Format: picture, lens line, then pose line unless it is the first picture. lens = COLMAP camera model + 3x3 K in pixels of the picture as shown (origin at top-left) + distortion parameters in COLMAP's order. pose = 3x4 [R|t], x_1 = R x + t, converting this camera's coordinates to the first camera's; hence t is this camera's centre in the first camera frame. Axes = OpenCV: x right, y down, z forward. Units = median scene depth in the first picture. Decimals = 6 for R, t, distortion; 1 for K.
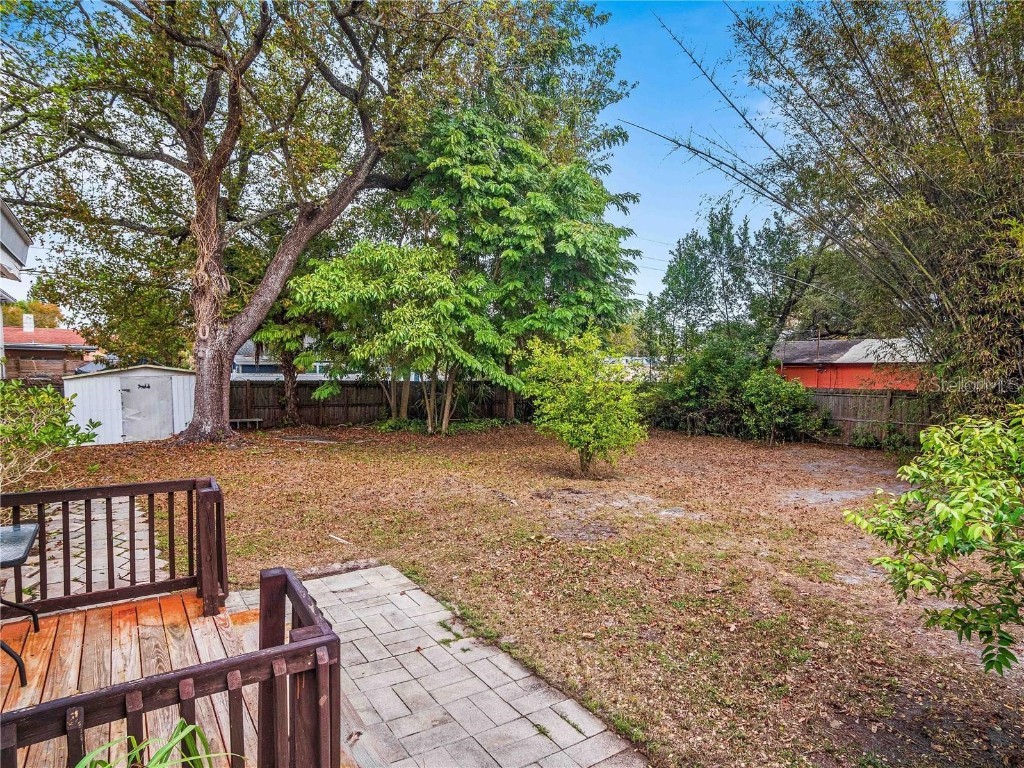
lens RADIAL K [[589.6, 0, 510.7], [0, 589.6, 410.5], [0, 0, 1]] dist [0.001297, 0.000818]
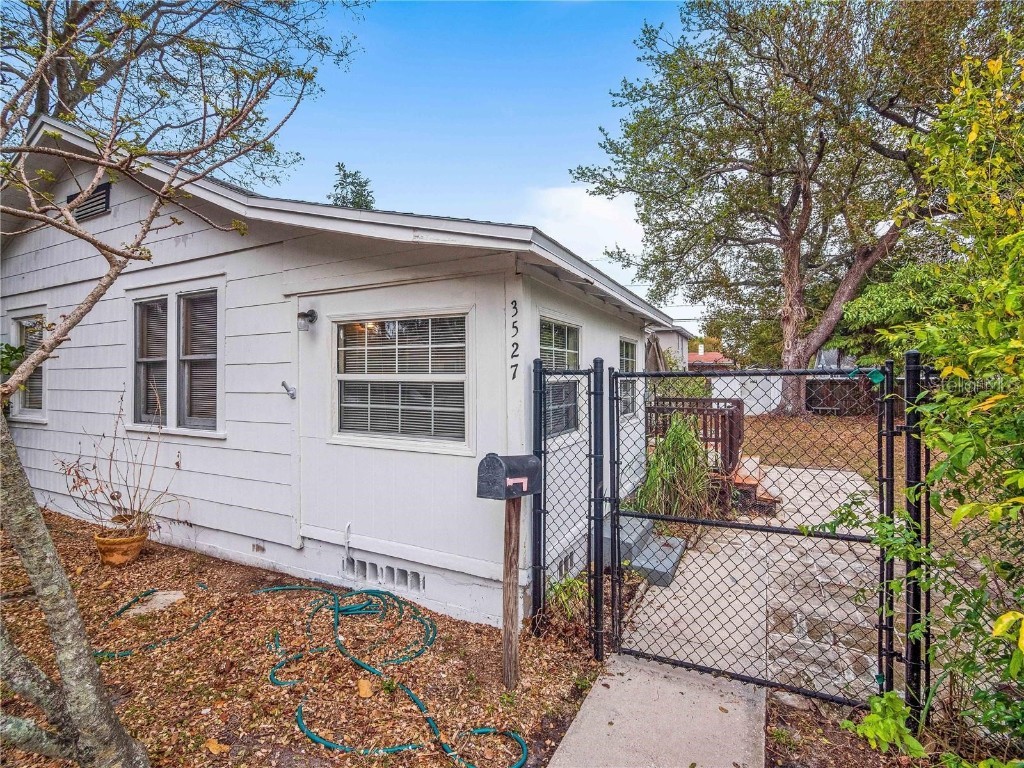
lens RADIAL K [[506.7, 0, 519.4], [0, 506.7, 388.5], [0, 0, 1]] dist [-0.013698, -0.000406]
pose [[0.513187, -0.001631, -0.858275, 0.239494], [-0.048397, 0.998352, -0.030836, 0.051985], [0.856911, 0.057363, 0.512263, -0.259564]]
